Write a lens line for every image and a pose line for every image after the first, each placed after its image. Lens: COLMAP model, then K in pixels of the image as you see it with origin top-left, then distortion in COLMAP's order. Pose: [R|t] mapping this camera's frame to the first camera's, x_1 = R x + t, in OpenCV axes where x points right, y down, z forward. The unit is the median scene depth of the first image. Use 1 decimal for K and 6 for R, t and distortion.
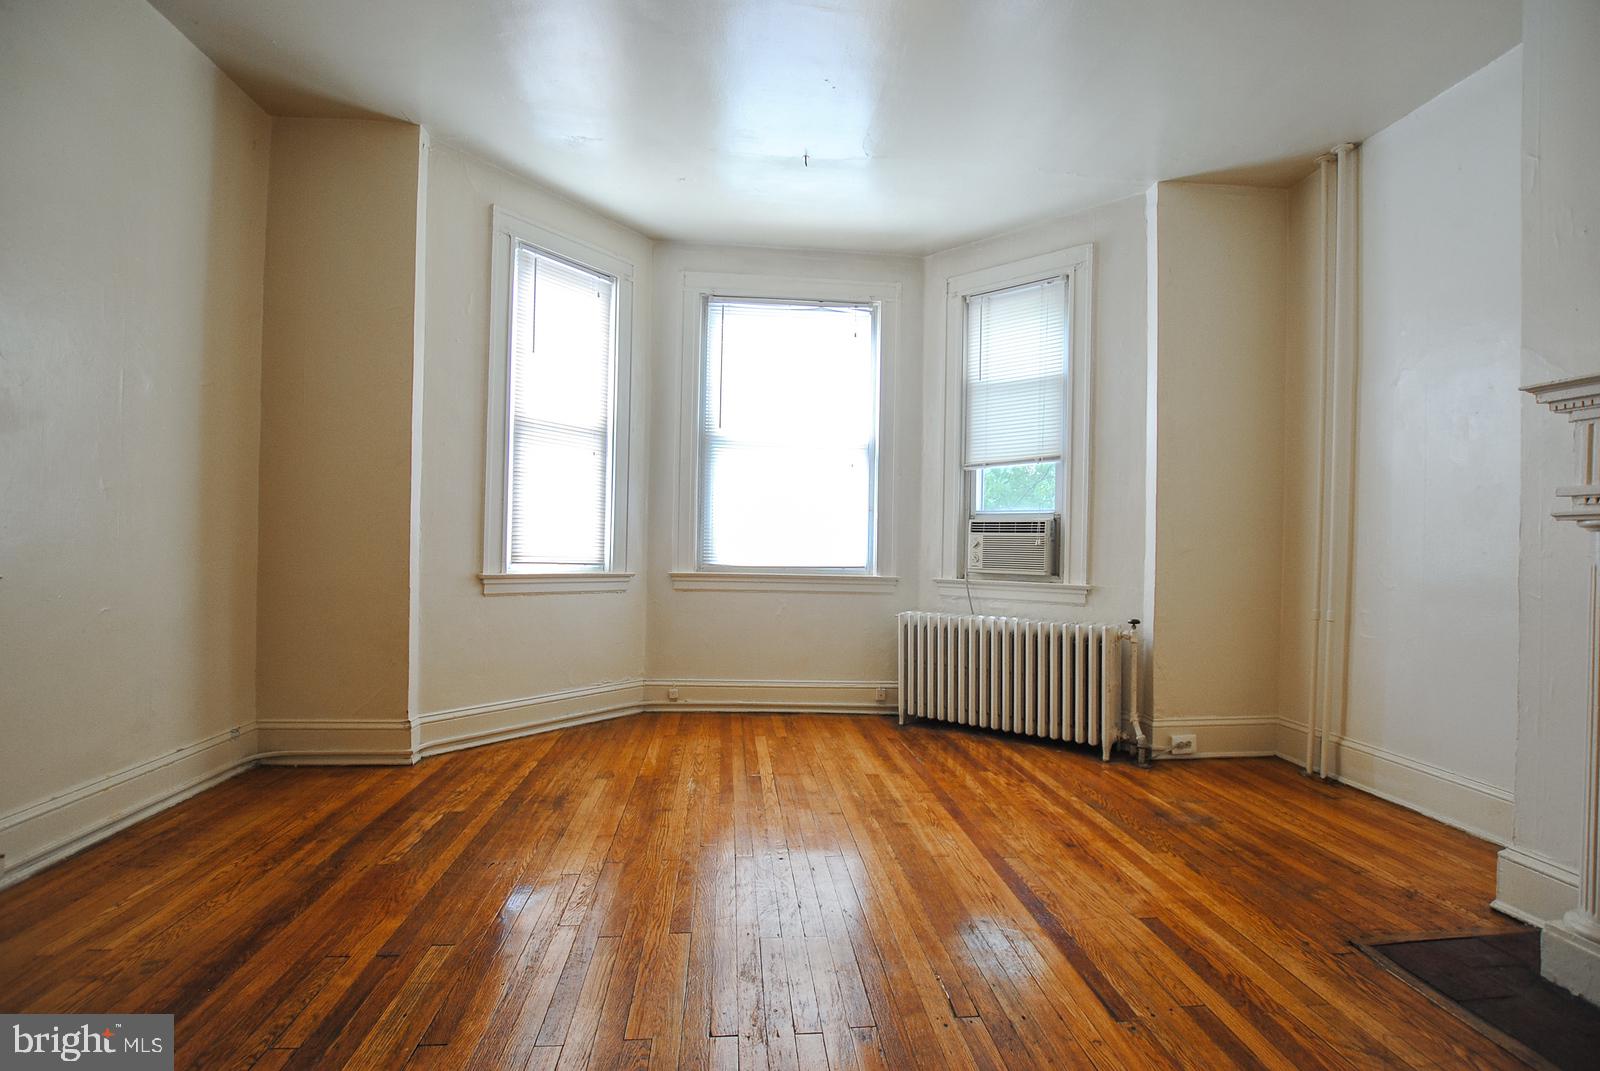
lens RADIAL K [[723.2, 0, 804.0], [0, 723.2, 543.7], [0, 0, 1]] dist [-0.027274, 0.000355]
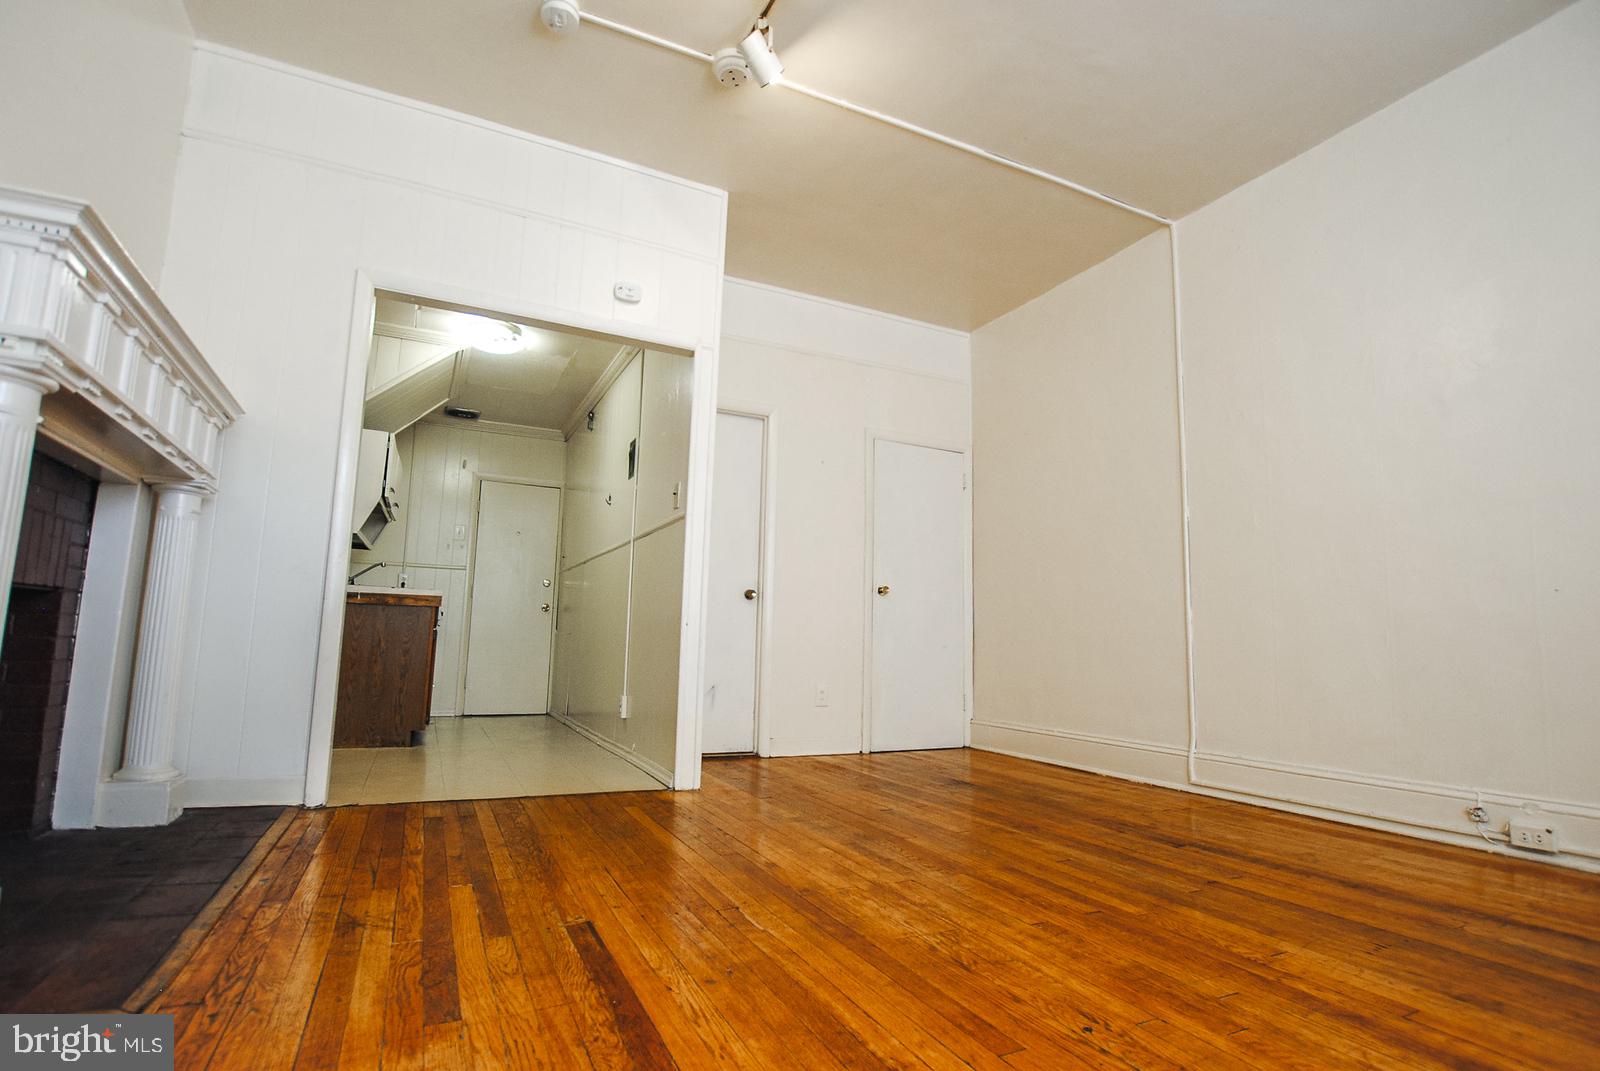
lens RADIAL K [[762.4, 0, 798.9], [0, 762.4, 546.6], [0, 0, 1]] dist [-0.029106, 0.000671]
pose [[-0.938044, -0.088556, -0.335009, 0.251474], [-0.046689, 0.990278, -0.131036, 0.111103], [0.343355, -0.107276, -0.933059, 0.970638]]
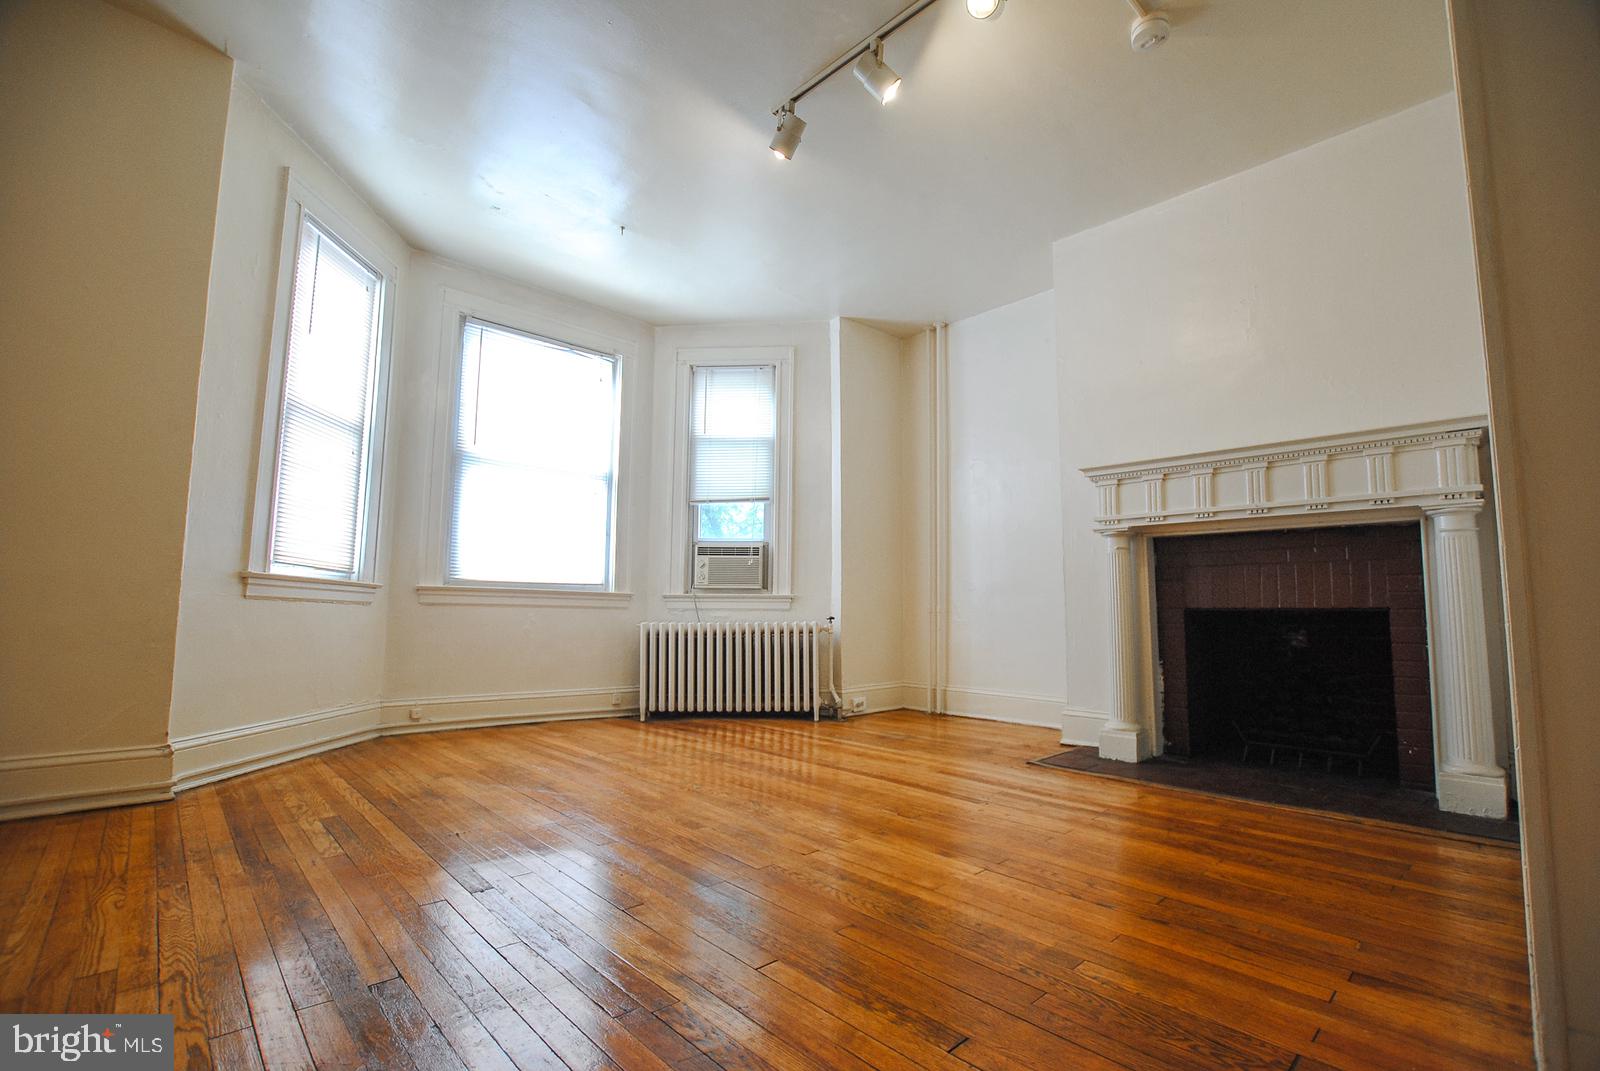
lens RADIAL K [[706.3, 0, 800.0], [0, 706.3, 535.5], [0, 0, 1]] dist [-0.023769, 0.000373]
pose [[0.793336, 0.056045, 0.606199, -0.423784], [0.006021, 0.994982, -0.099869, 0.085100], [-0.608755, 0.082880, 0.789018, -0.058689]]
